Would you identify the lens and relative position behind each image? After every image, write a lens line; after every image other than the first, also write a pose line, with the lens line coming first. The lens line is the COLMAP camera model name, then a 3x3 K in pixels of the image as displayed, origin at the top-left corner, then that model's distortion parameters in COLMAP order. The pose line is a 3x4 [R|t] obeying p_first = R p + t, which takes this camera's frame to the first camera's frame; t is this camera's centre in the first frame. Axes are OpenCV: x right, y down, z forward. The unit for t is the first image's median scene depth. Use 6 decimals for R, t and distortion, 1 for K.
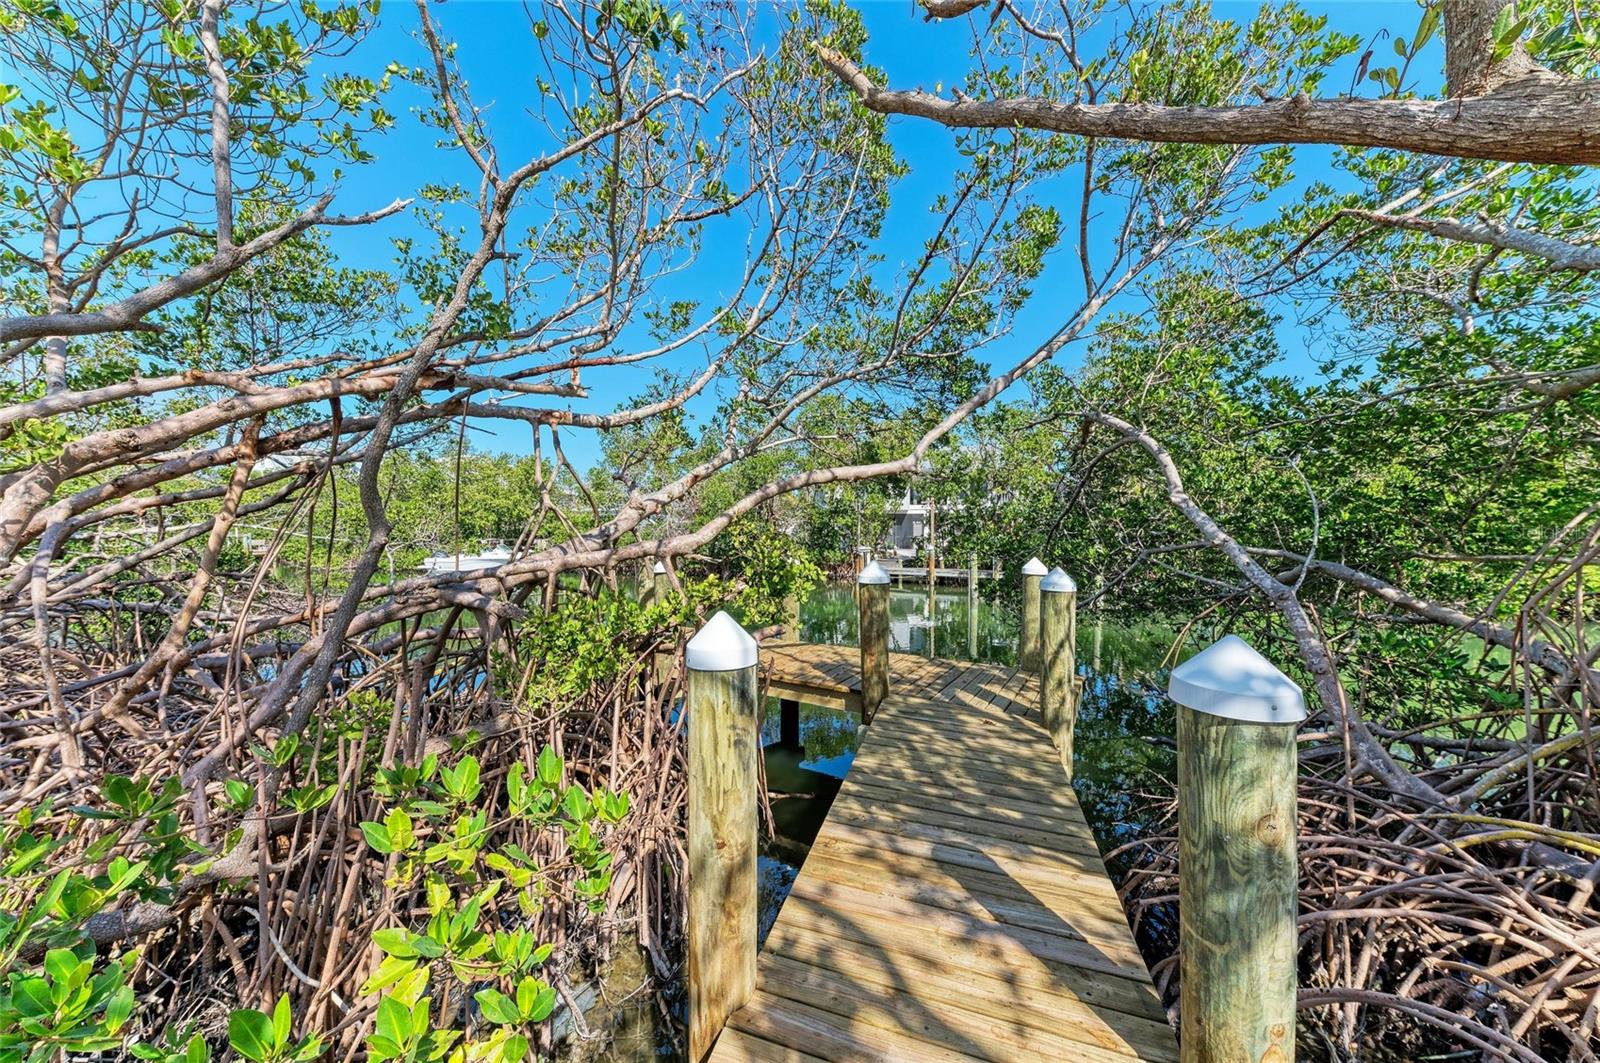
lens RADIAL K [[543.3, 0, 805.0], [0, 543.3, 529.5], [0, 0, 1]] dist [0.000634, 0.000027]
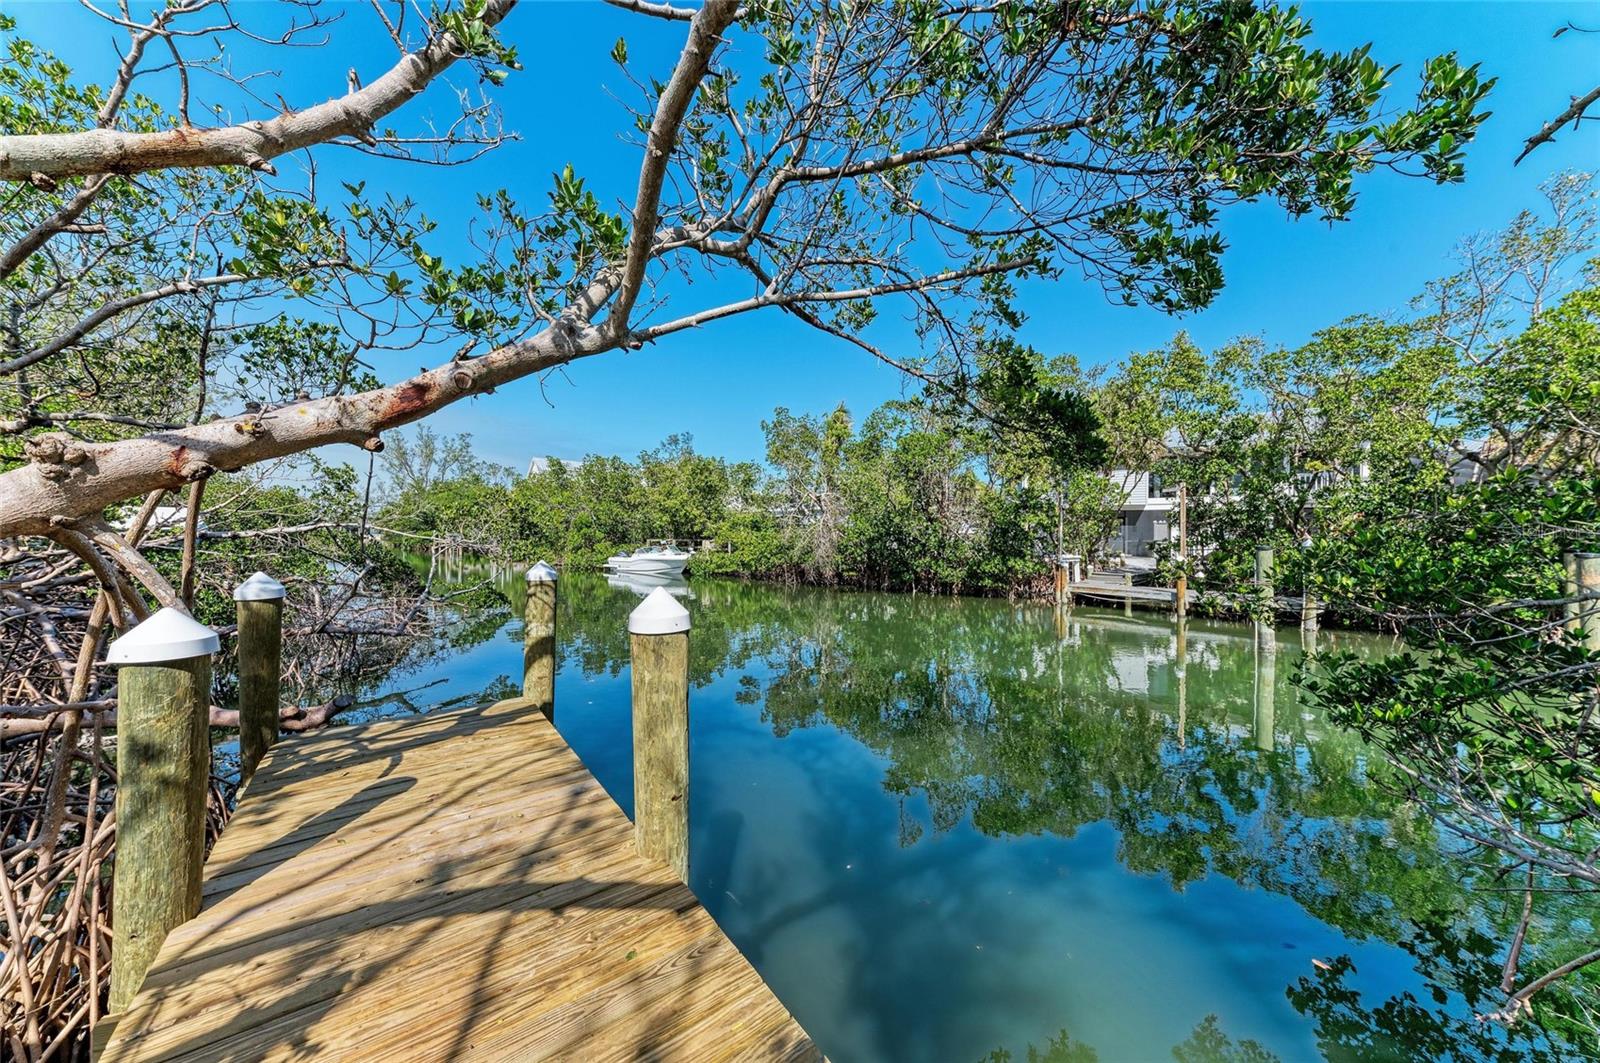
lens RADIAL K [[543.3, 0, 795.0], [0, 543.3, 531.8], [0, 0, 1]] dist [0.000634, 0.000027]
pose [[0.922239, 0.003926, -0.386599, 0.051359], [-0.003239, 0.999992, 0.002428, 0.000518], [0.386606, -0.000987, 0.922245, 0.195724]]
